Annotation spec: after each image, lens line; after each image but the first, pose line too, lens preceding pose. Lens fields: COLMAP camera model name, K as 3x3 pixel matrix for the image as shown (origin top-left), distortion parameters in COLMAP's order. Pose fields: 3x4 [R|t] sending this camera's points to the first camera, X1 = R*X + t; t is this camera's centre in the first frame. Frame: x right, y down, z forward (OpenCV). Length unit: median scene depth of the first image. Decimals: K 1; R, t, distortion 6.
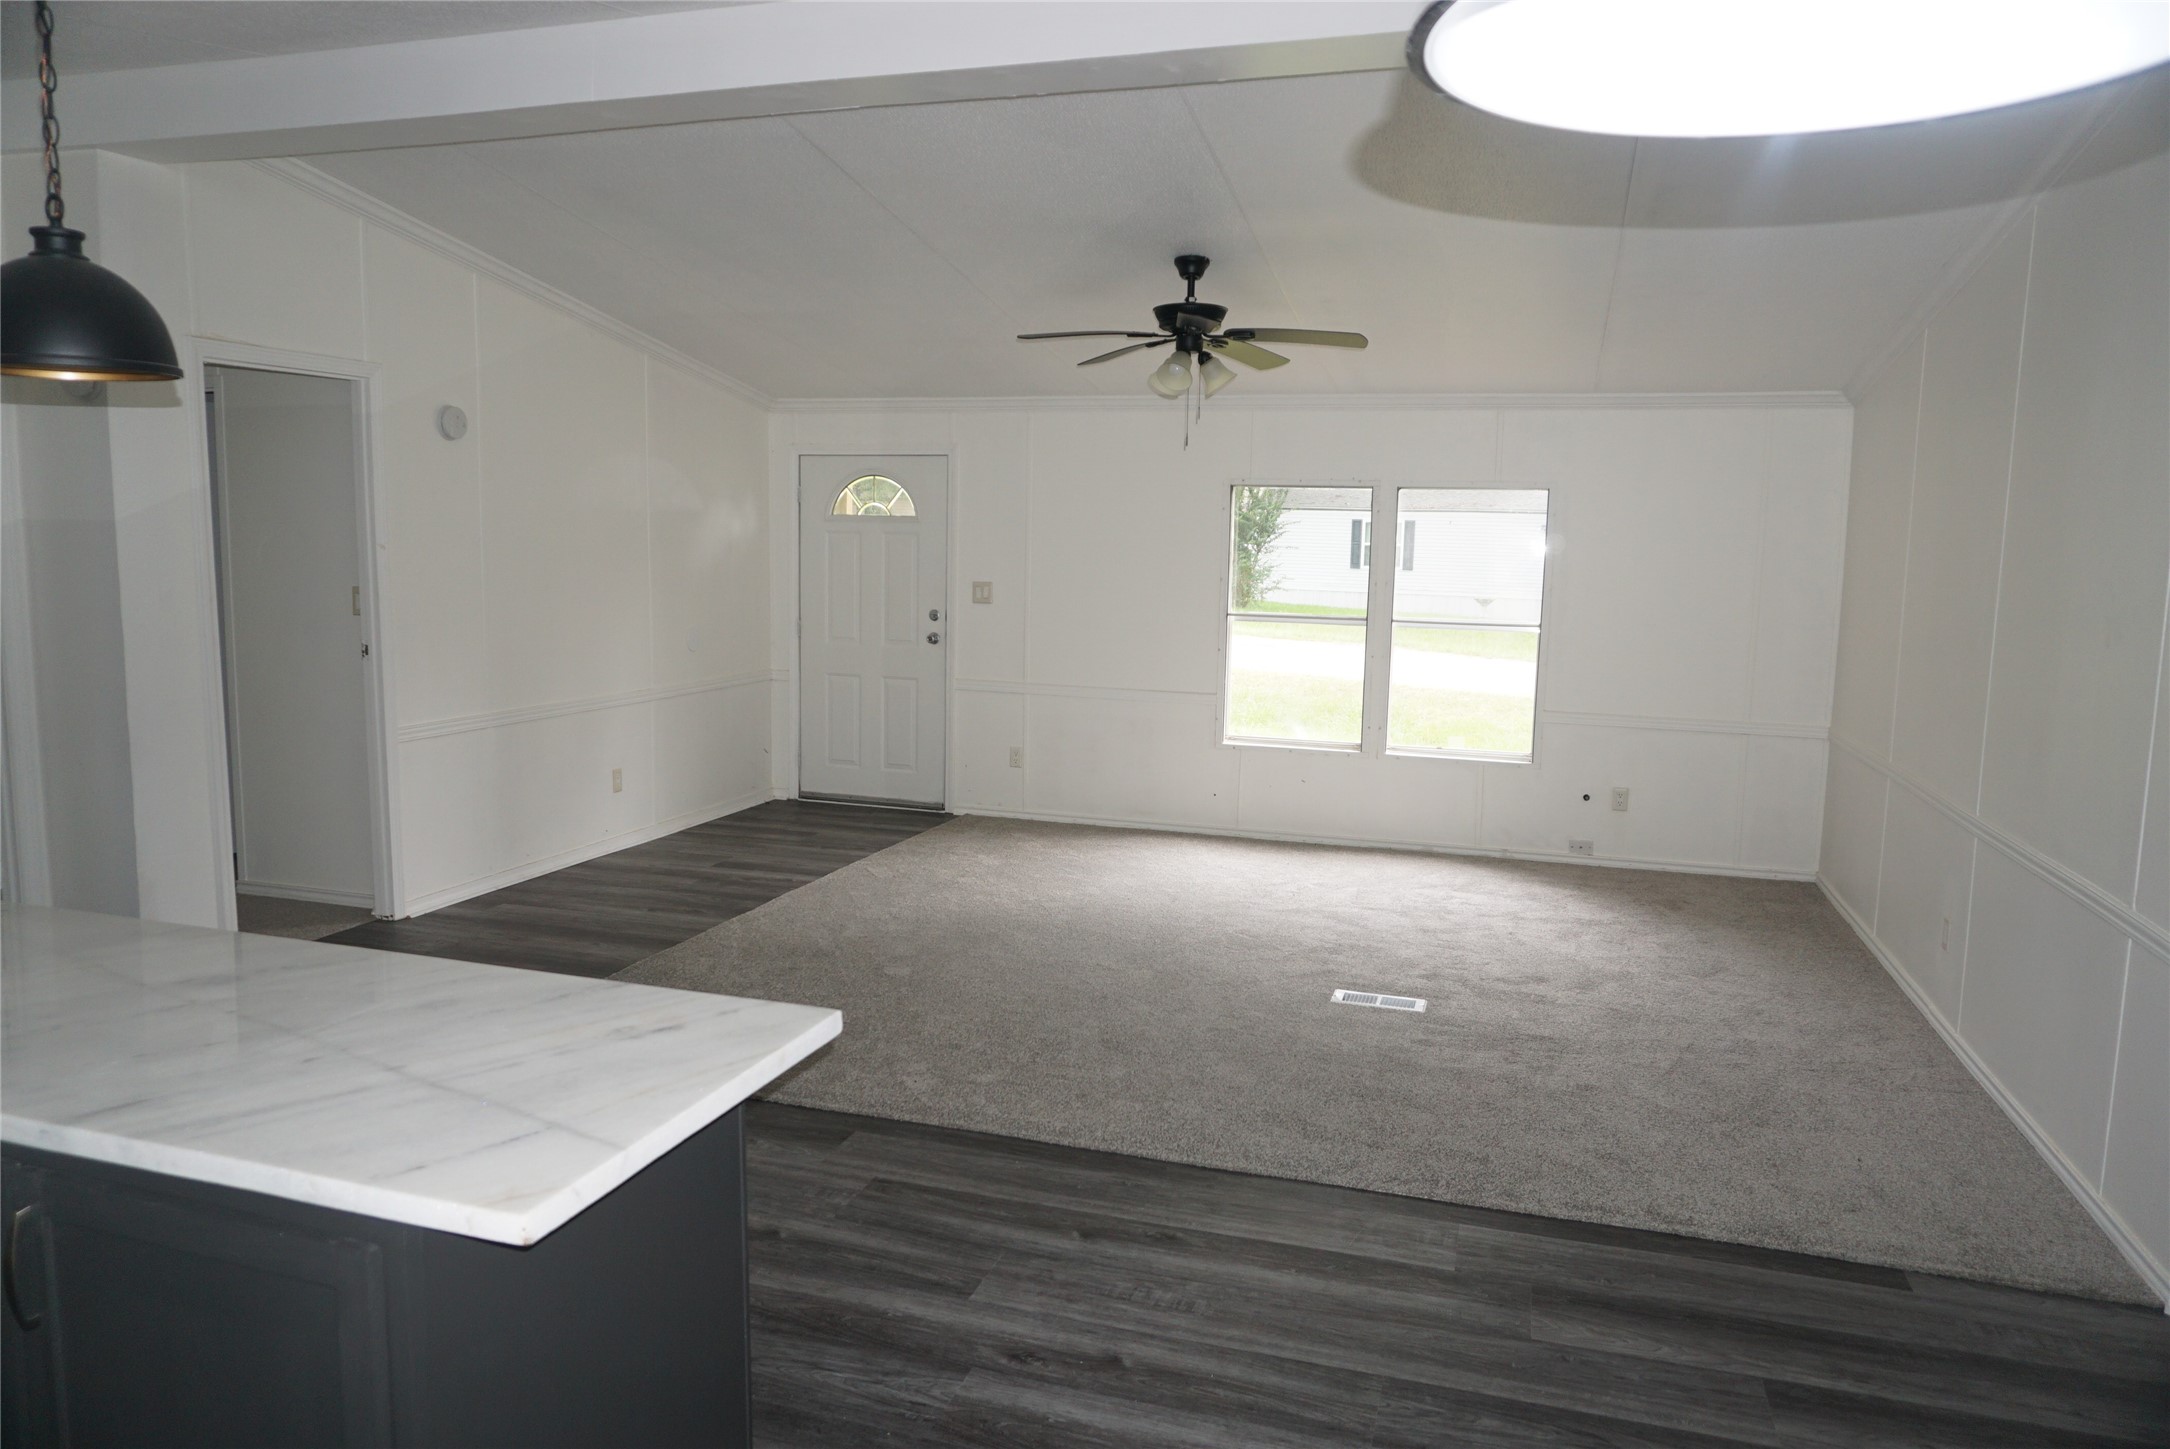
lens RADIAL K [[1446.0, 0, 1076.4], [0, 1446.0, 728.6], [0, 0, 1]] dist [-0.060593, 0.043088]
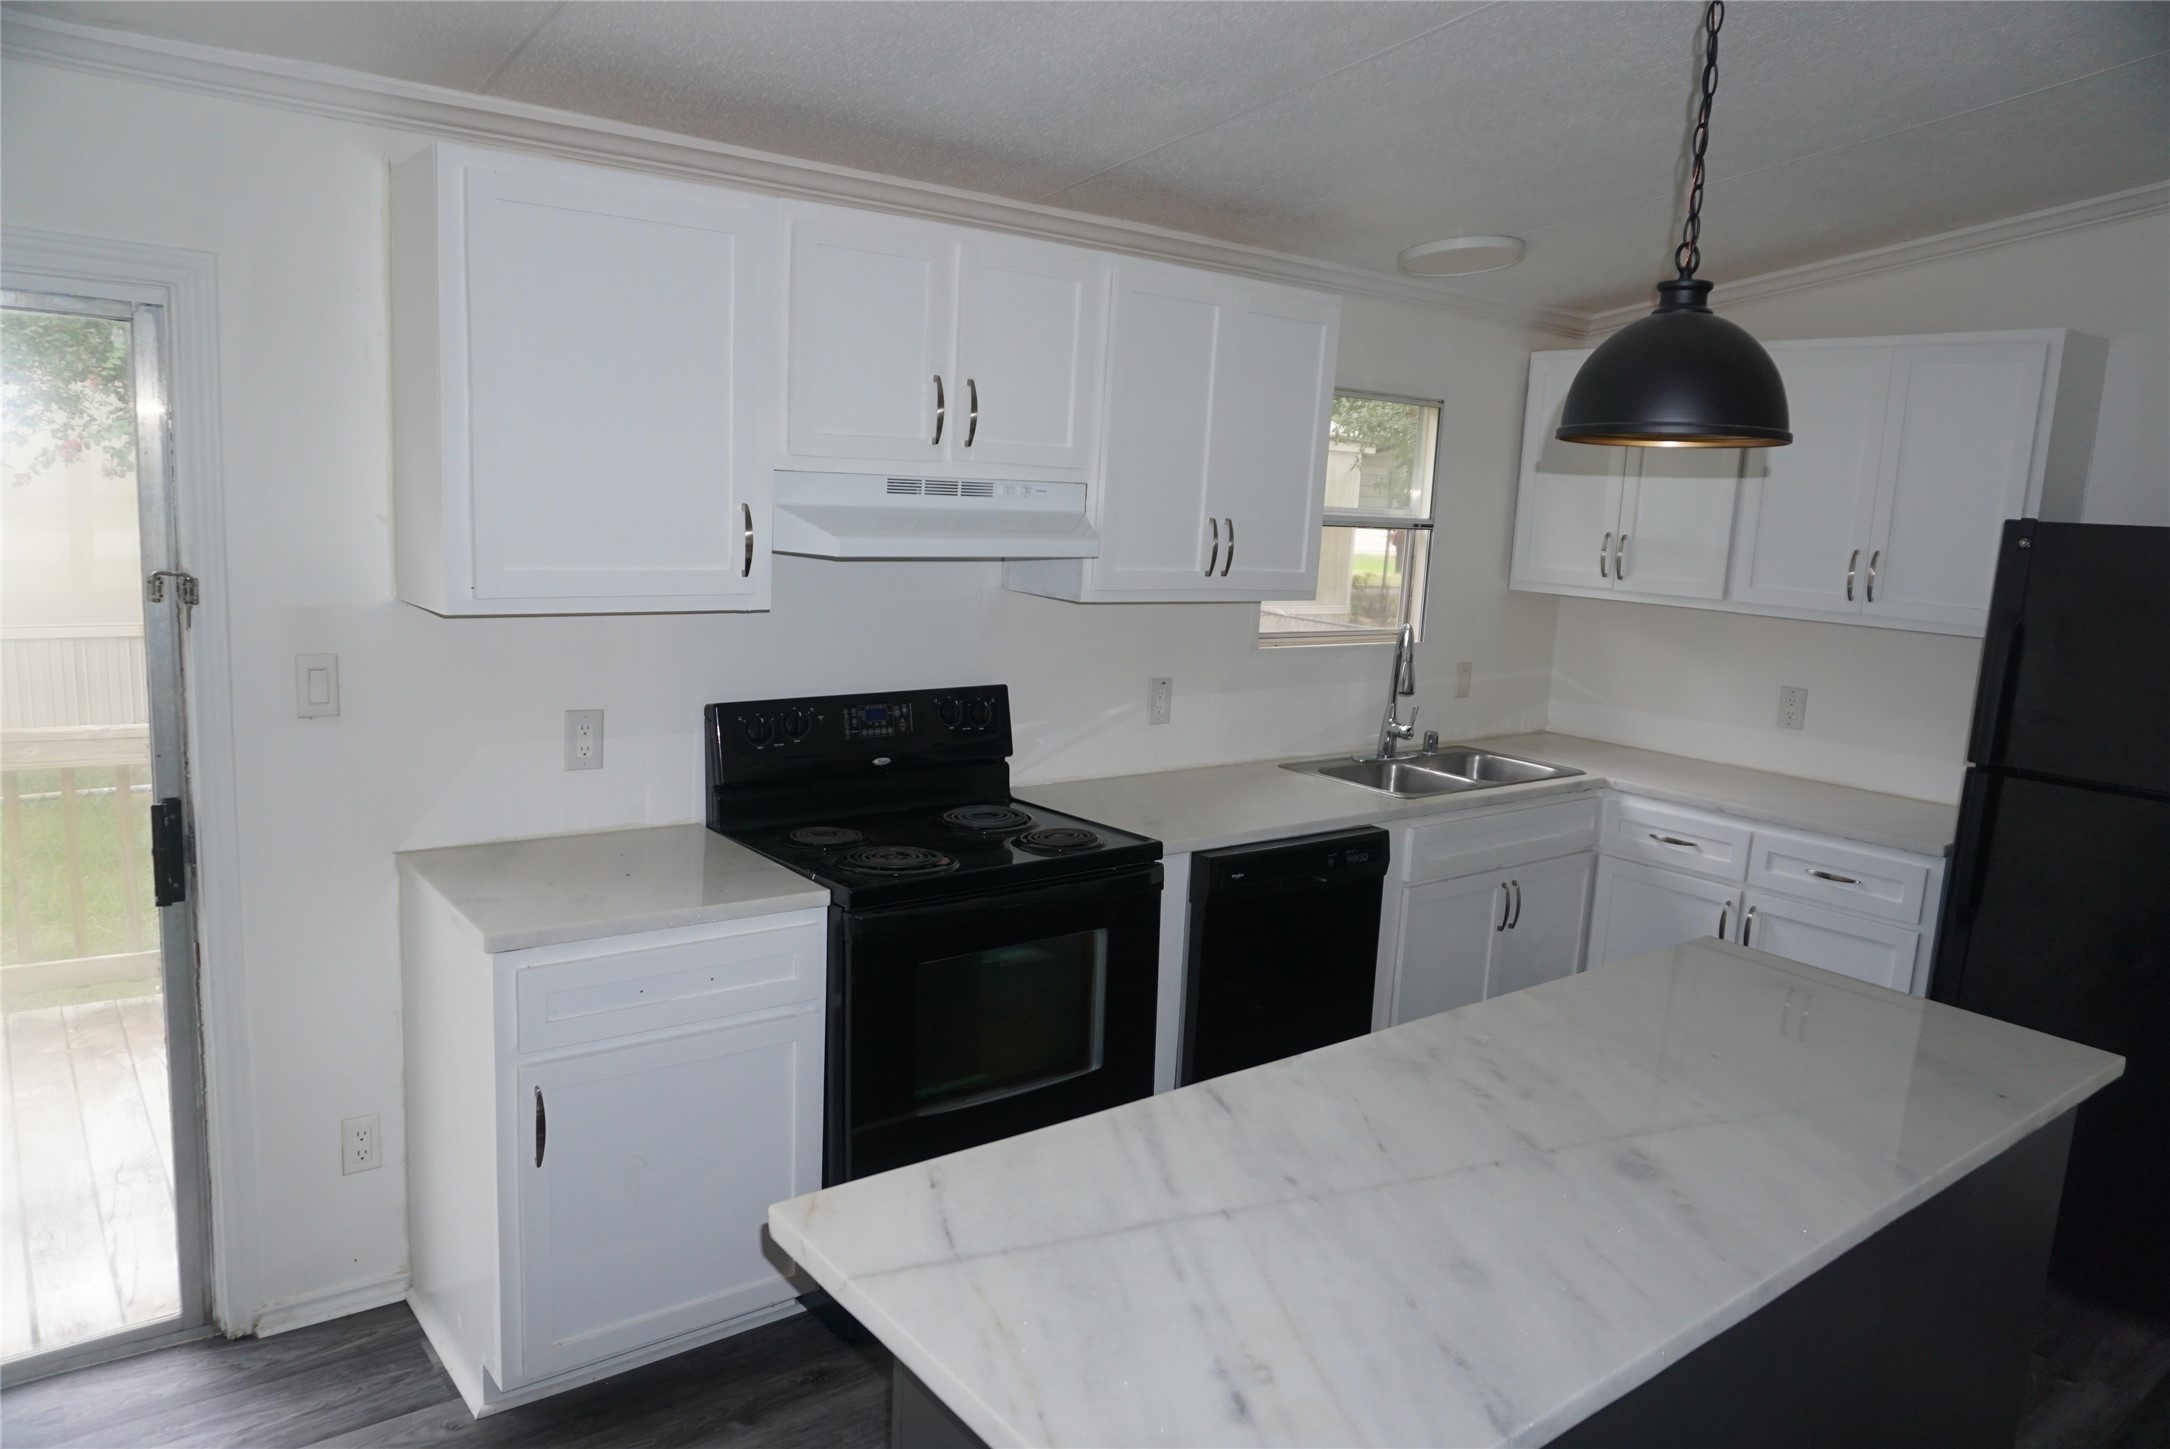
lens RADIAL K [[1446.0, 0, 1076.4], [0, 1446.0, 728.6], [0, 0, 1]] dist [-0.060593, 0.043088]
pose [[-0.567812, 0.083751, -0.818886, 0.152928], [-0.170248, 0.961353, 0.216371, -0.126003], [0.805360, 0.262272, -0.531610, 0.741322]]
